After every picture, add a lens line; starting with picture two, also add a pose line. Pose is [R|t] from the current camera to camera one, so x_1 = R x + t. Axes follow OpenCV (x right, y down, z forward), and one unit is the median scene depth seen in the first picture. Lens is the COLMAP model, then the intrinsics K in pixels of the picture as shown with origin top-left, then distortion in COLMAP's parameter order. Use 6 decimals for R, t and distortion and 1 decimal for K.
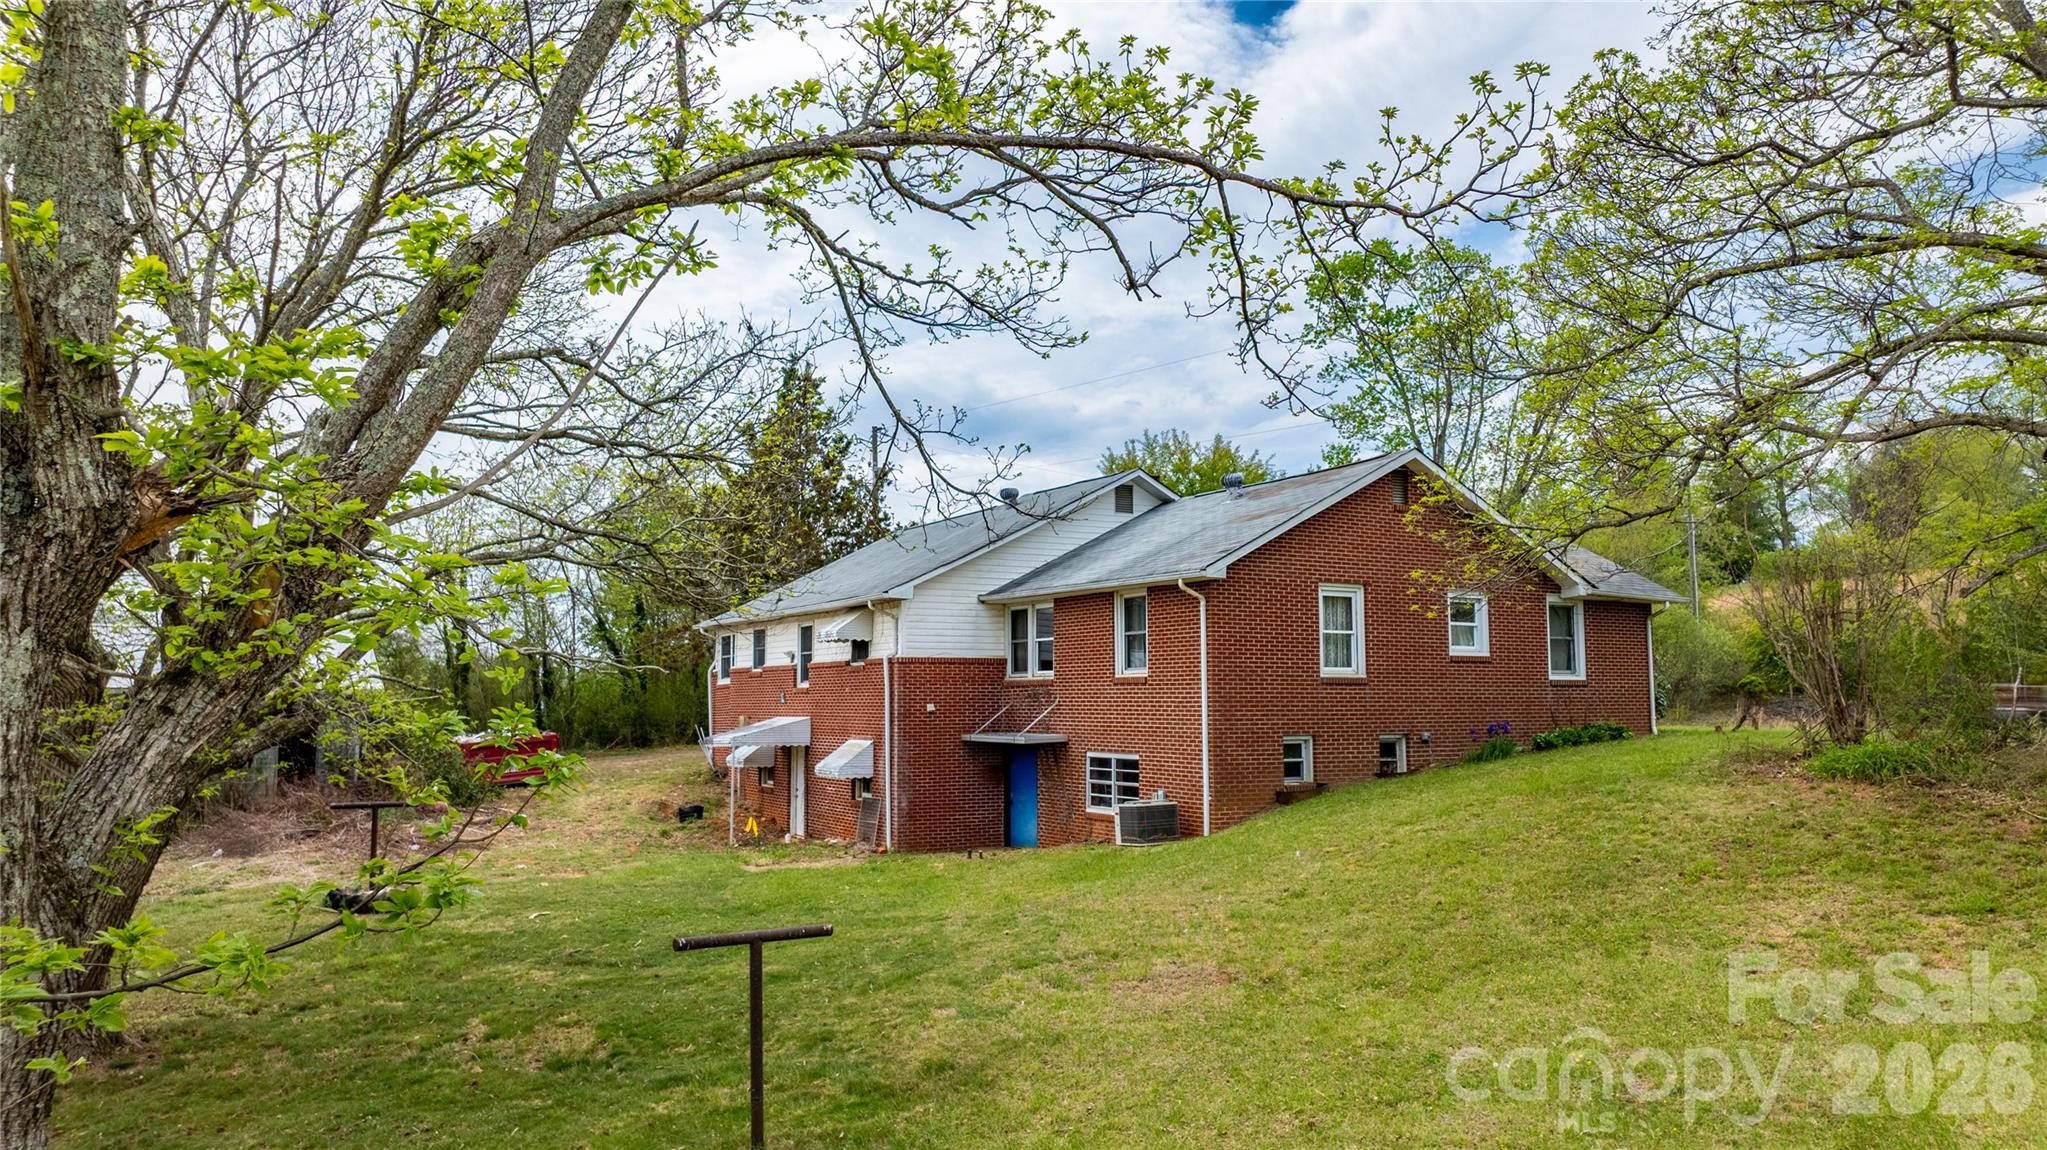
lens RADIAL K [[1438.0, 0, 1023.5], [0, 1438.0, 575.0], [0, 0, 1]] dist [-0.004477, -0.036679]
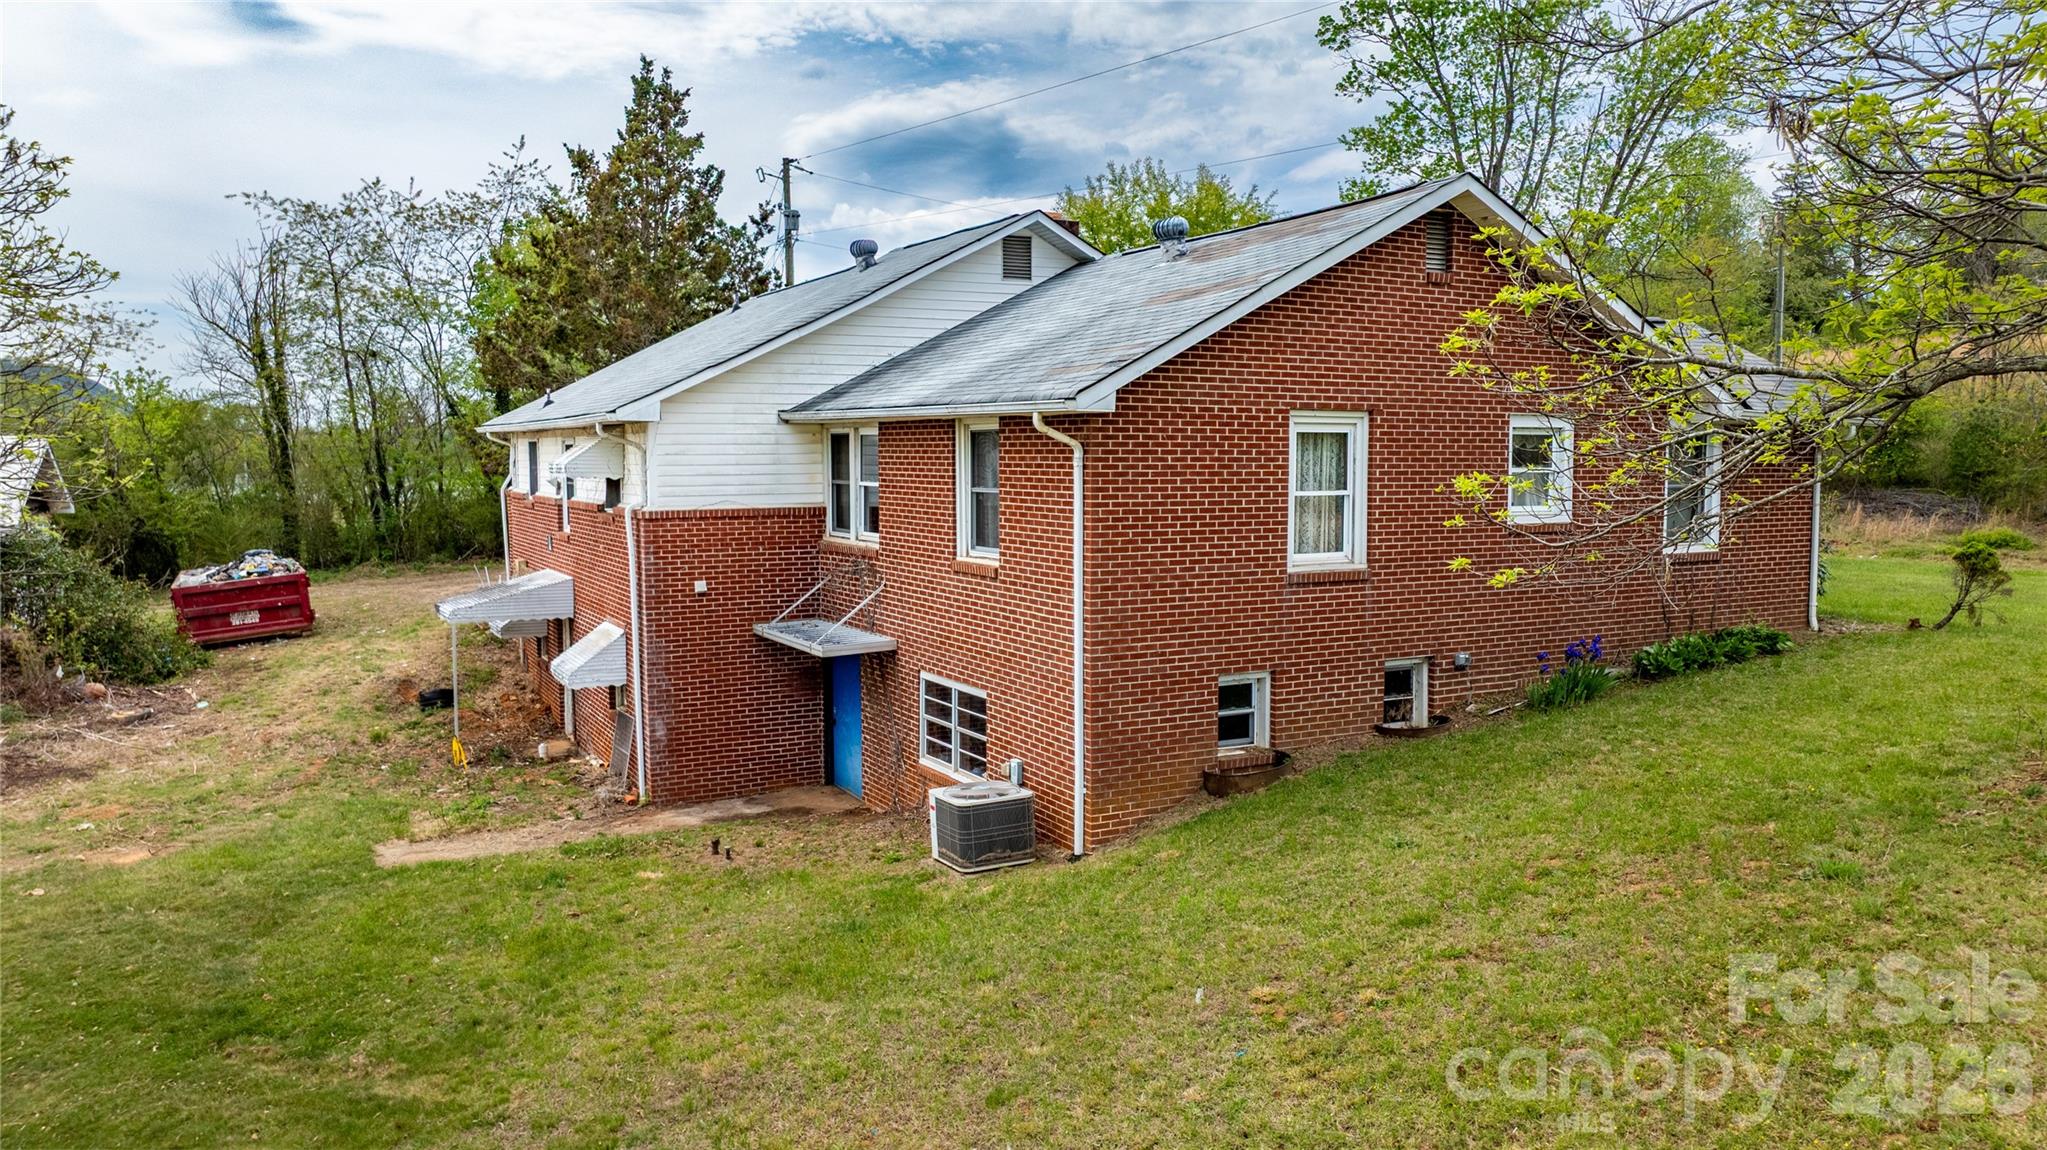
lens RADIAL K [[1437.6, 0, 1023.5], [0, 1437.6, 575.0], [0, 0, 1]] dist [-0.013726, -0.005522]
pose [[0.999830, 0.002856, -0.018230, 0.094927], [0.000330, 0.985028, 0.172392, -0.025742], [0.018450, -0.172369, 0.984860, 0.363806]]
